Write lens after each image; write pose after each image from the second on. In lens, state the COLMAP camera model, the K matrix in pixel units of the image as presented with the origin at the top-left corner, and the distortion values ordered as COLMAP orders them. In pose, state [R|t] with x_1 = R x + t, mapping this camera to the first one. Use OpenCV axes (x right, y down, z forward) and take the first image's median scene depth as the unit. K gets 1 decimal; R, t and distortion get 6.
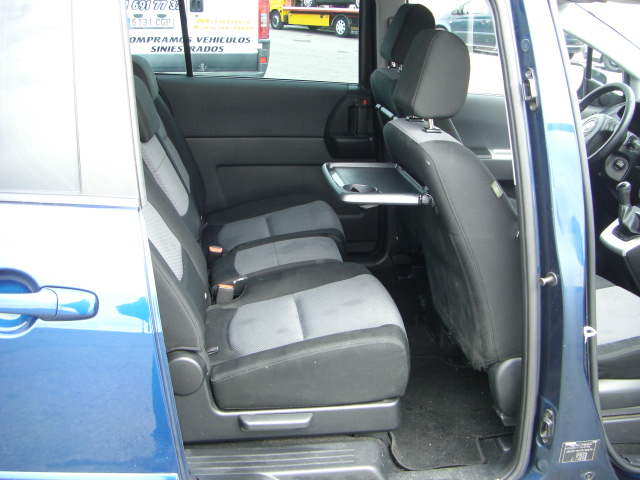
lens RADIAL K [[720.3, 0, 316.9], [0, 720.3, 238.9], [0, 0, 1]] dist [-0.188655, 0.153579]
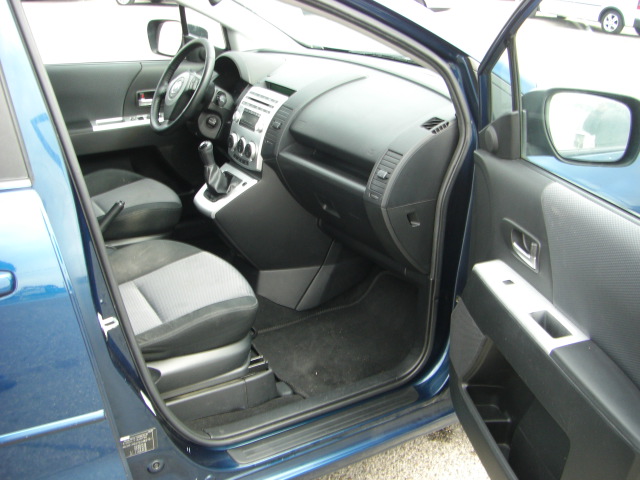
lens RADIAL K [[720.3, 0, 316.9], [0, 720.3, 238.9], [0, 0, 1]] dist [-0.188655, 0.153579]
pose [[0.918893, -0.165564, 0.358085, 0.204812], [0.143311, 0.985756, 0.088019, -0.013822], [-0.367557, -0.029563, 0.929531, 0.014462]]
